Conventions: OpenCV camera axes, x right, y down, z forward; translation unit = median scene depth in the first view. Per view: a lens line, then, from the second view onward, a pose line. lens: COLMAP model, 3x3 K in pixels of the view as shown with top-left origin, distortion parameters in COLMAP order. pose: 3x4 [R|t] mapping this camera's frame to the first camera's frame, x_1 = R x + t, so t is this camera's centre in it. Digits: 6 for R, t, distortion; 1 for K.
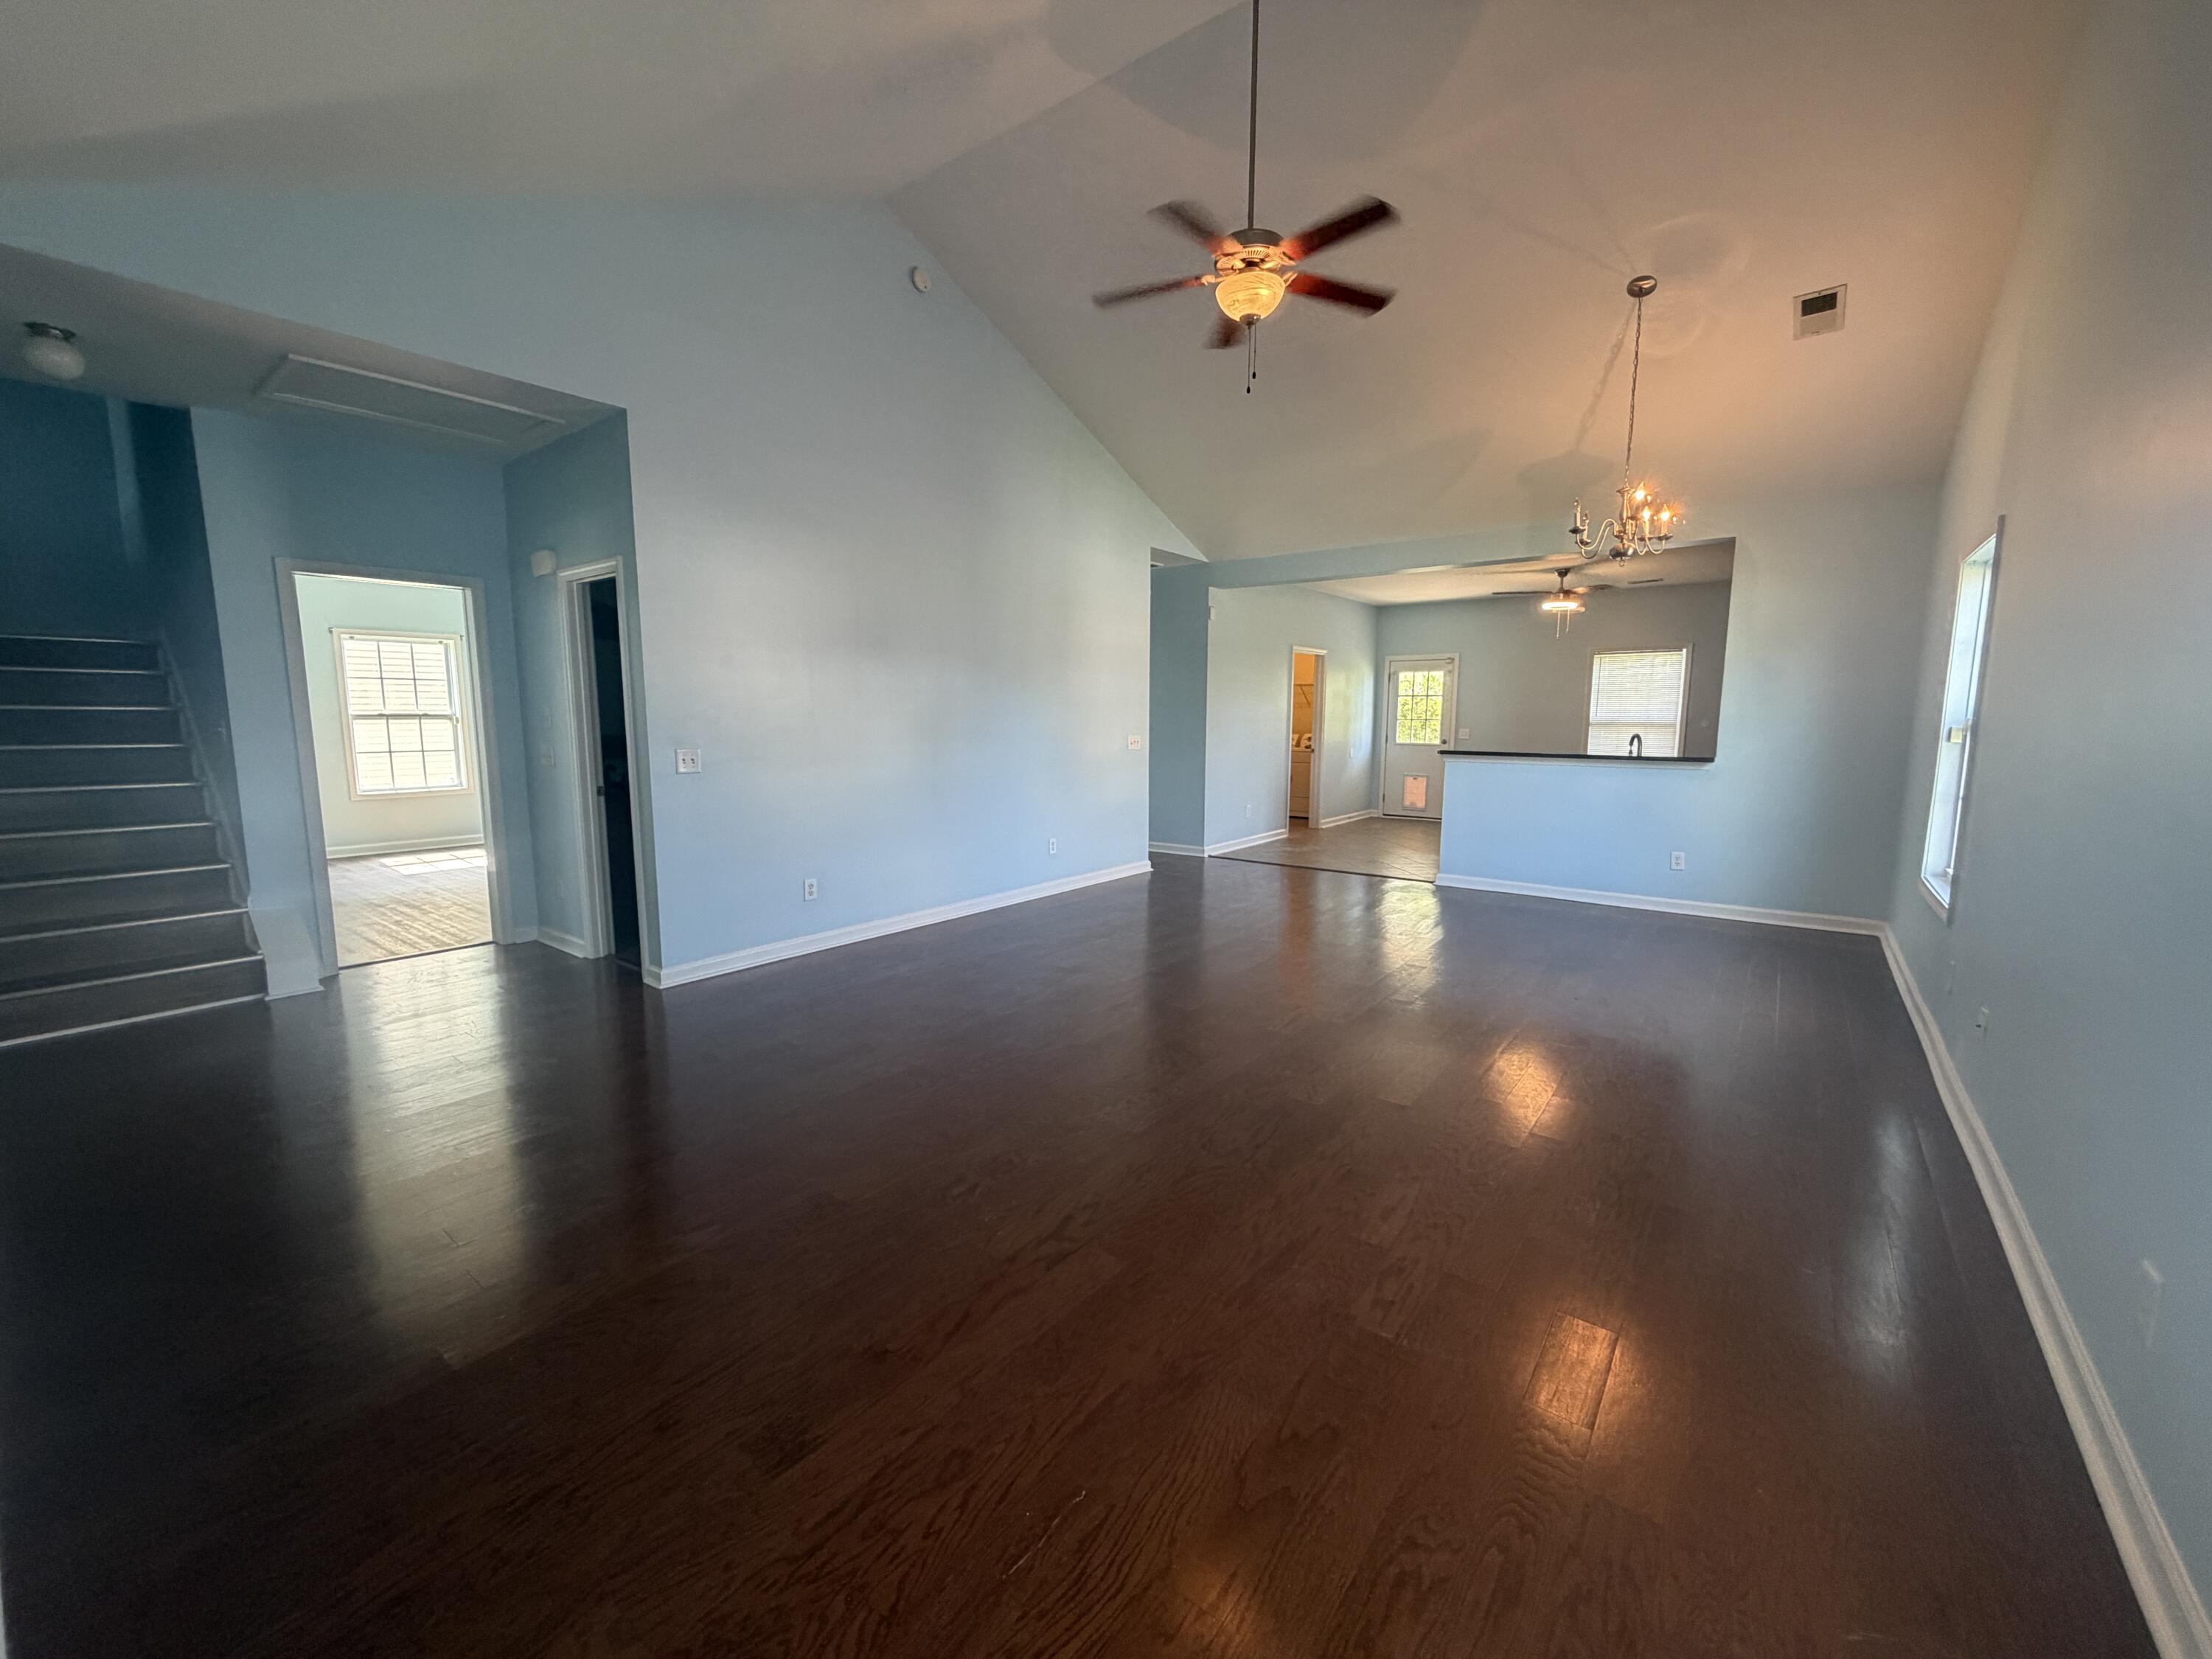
lens RADIAL K [[888.2, 0, 1101.8], [0, 888.2, 829.0], [0, 0, 1]] dist [0.000909, -0.000001]
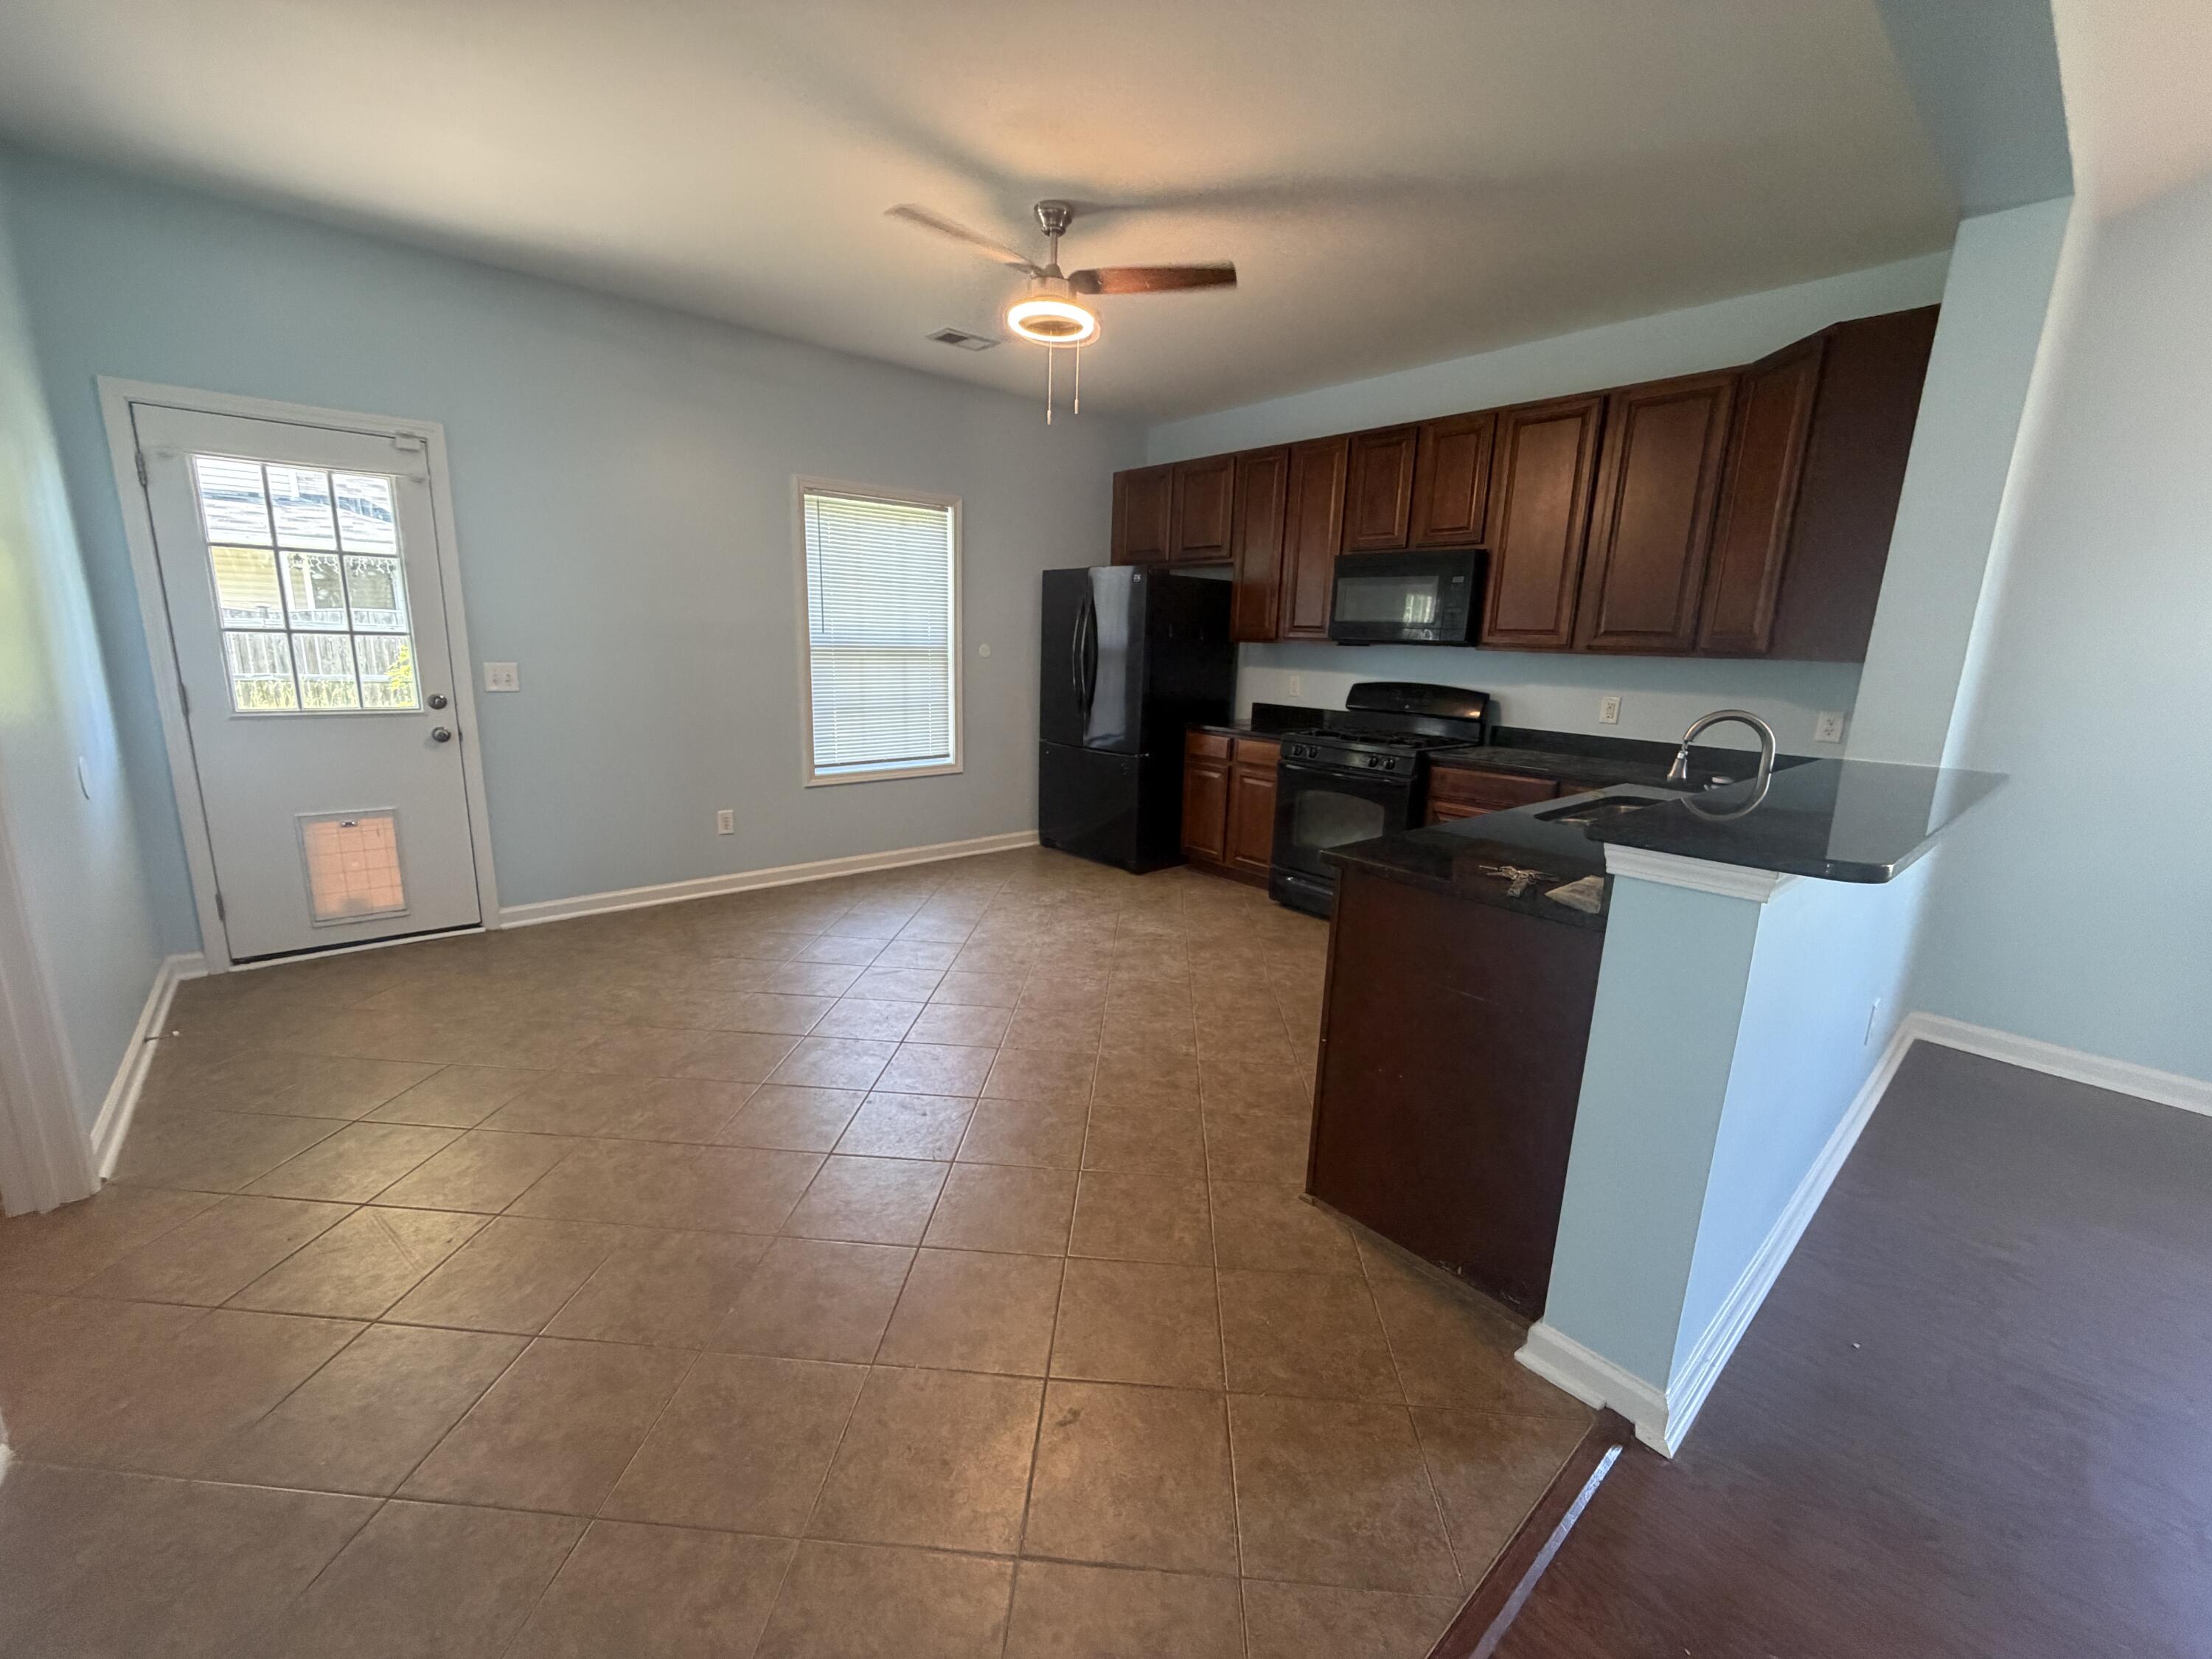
lens RADIAL K [[884.3, 0, 1098.8], [0, 884.3, 830.0], [0, 0, 1]] dist [-0.000291, -0.000002]
pose [[0.194410, -0.205171, 0.959223, 0.125451], [0.096426, 0.977142, 0.189461, -0.104192], [-0.976169, 0.055661, 0.209750, 0.801377]]
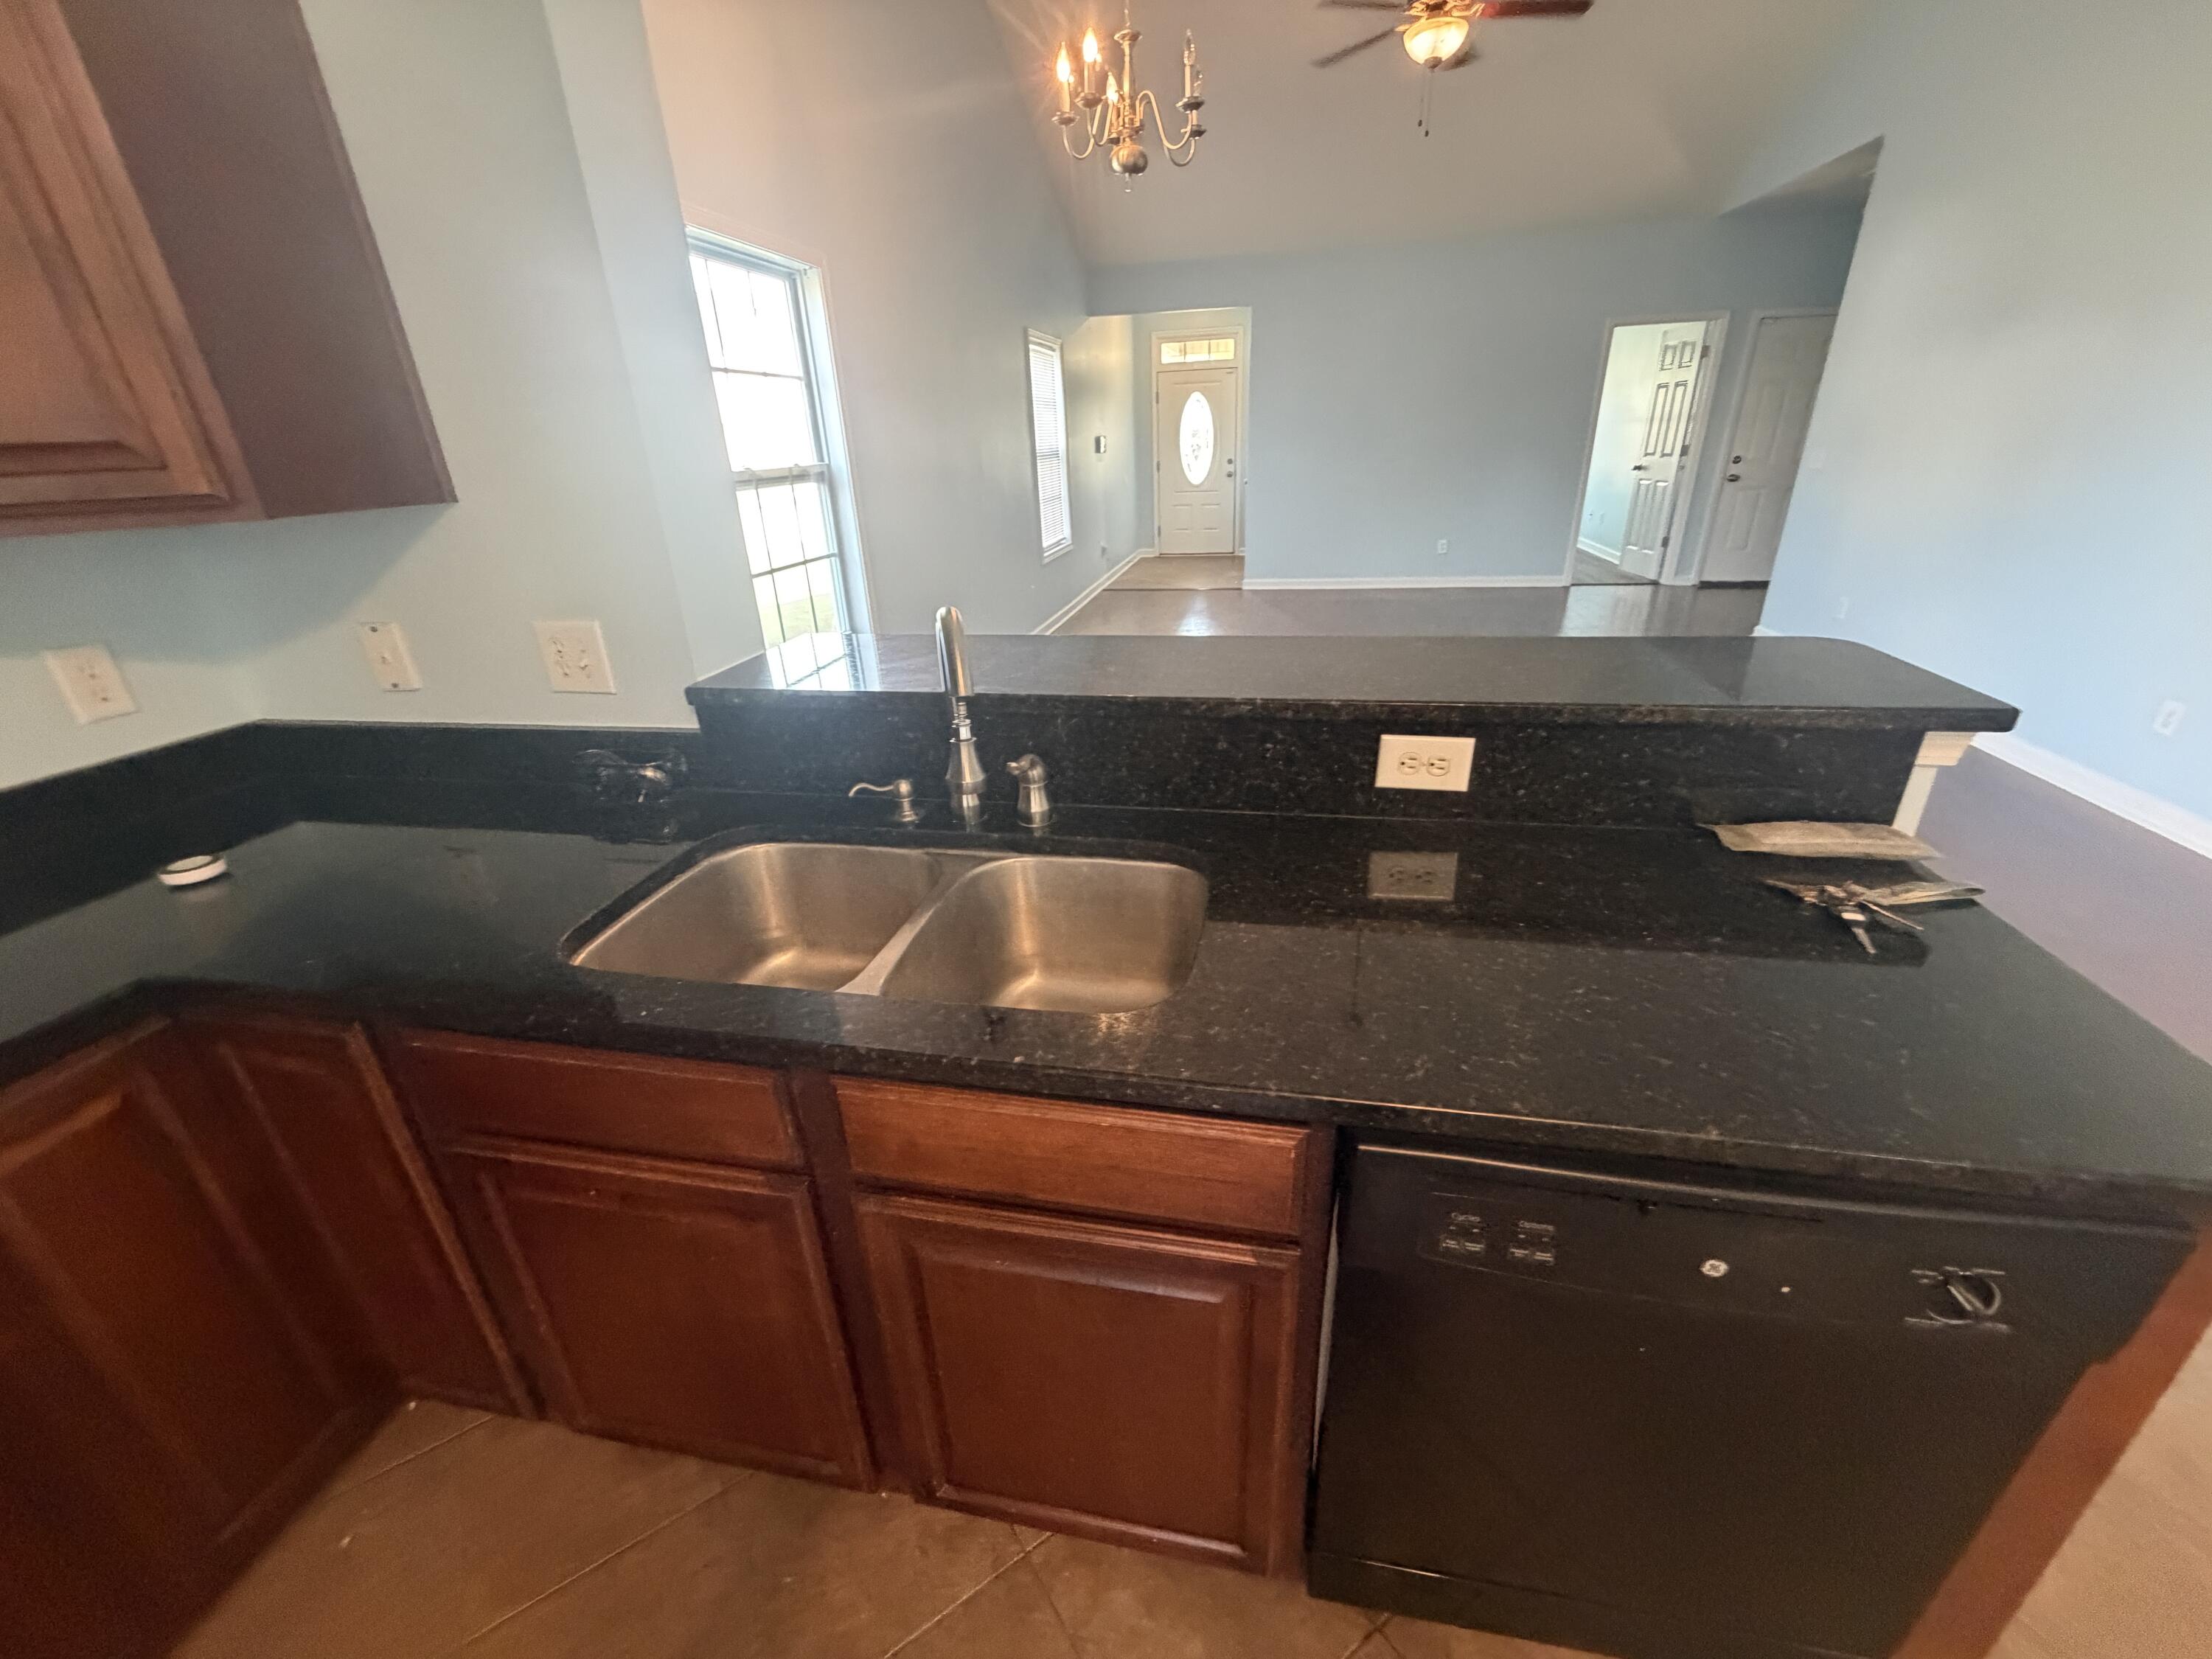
lens RADIAL K [[886.3, 0, 1104.0], [0, 886.3, 829.5], [0, 0, 1]] dist [-0.000677, 0.000013]
pose [[-0.894391, 0.210372, -0.394726, 0.436681], [-0.022349, 0.860370, 0.509179, -0.107696], [0.446728, 0.464227, -0.764806, 0.789117]]
